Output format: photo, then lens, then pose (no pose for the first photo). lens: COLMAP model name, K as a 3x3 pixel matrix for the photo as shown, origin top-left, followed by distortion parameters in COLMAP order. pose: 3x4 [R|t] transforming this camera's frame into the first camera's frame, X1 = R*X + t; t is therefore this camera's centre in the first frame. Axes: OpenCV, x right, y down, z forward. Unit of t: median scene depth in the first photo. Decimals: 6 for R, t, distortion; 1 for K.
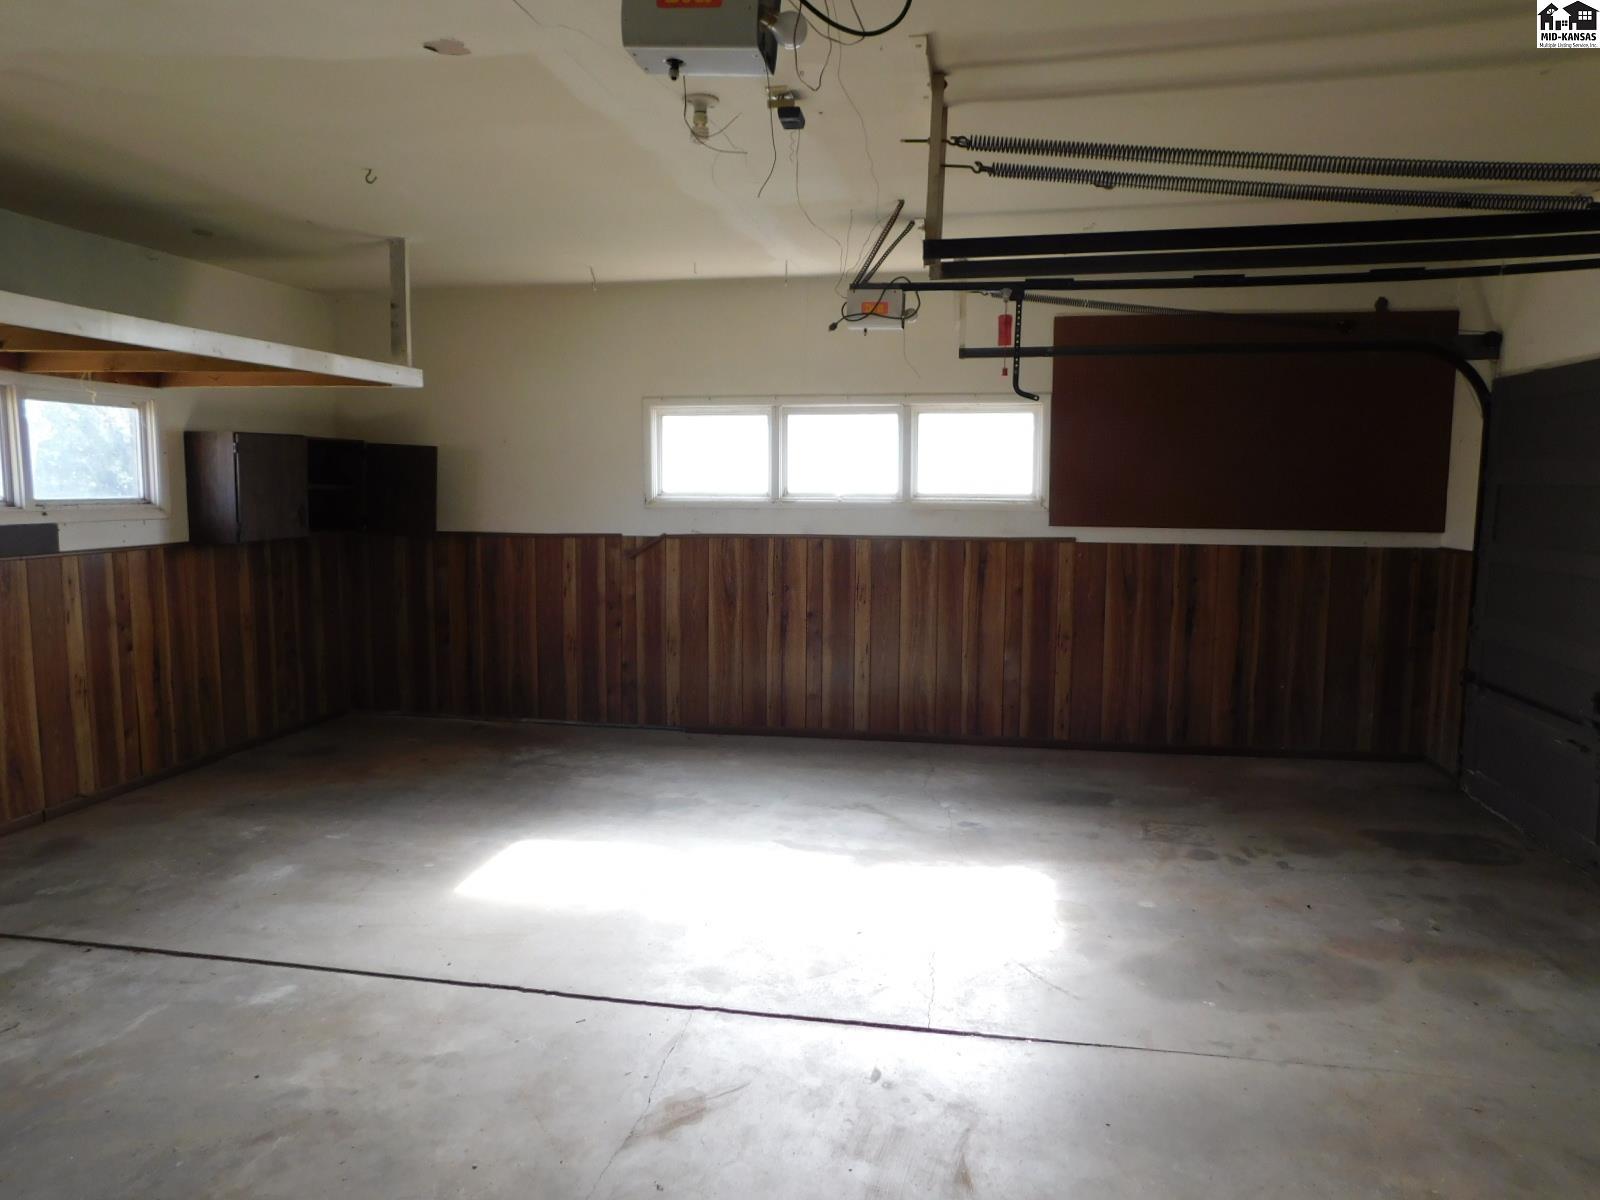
lens RADIAL K [[1074.6, 0, 802.9], [0, 1074.6, 606.3], [0, 0, 1]] dist [-0.054892, 0.049741]
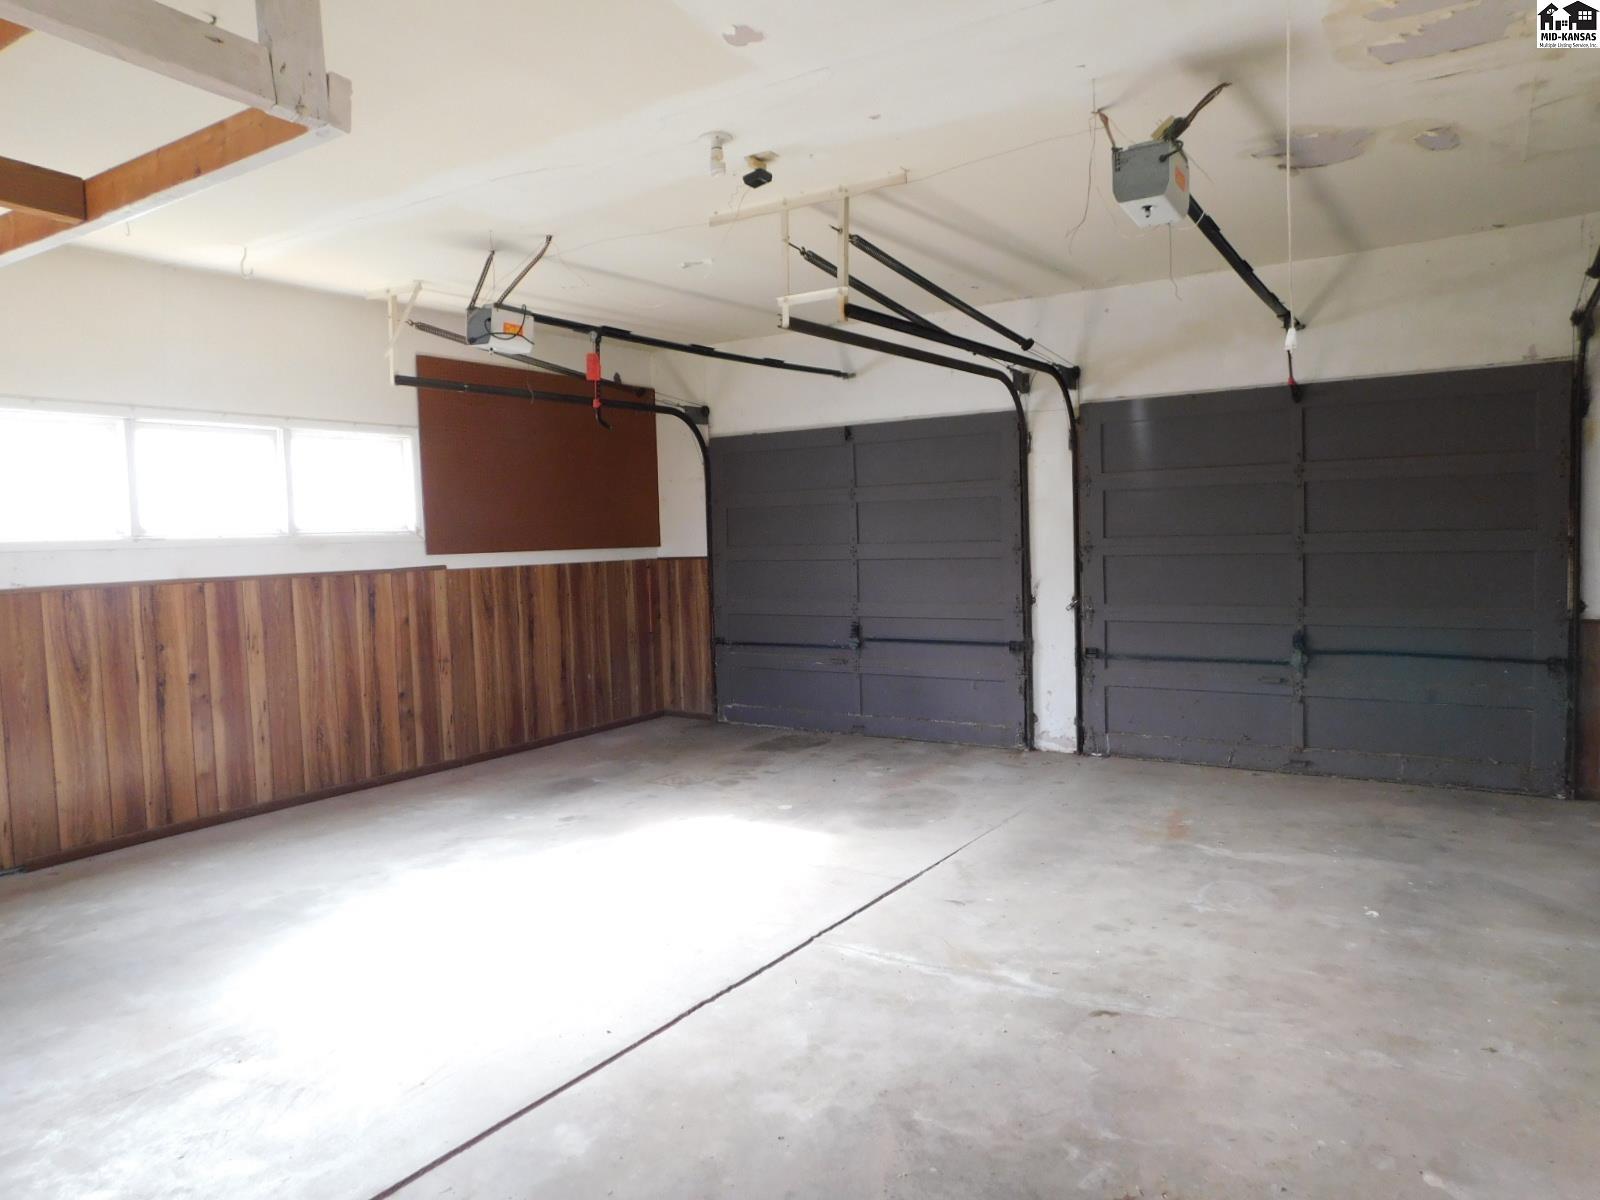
lens RADIAL K [[1074.6, 0, 800.3], [0, 1074.6, 592.9], [0, 0, 1]] dist [-0.054892, 0.049741]
pose [[0.392312, -0.065349, 0.917508, -0.580592], [0.140250, 0.990060, 0.010547, 0.001122], [-0.909077, 0.124543, 0.397578, 0.270280]]
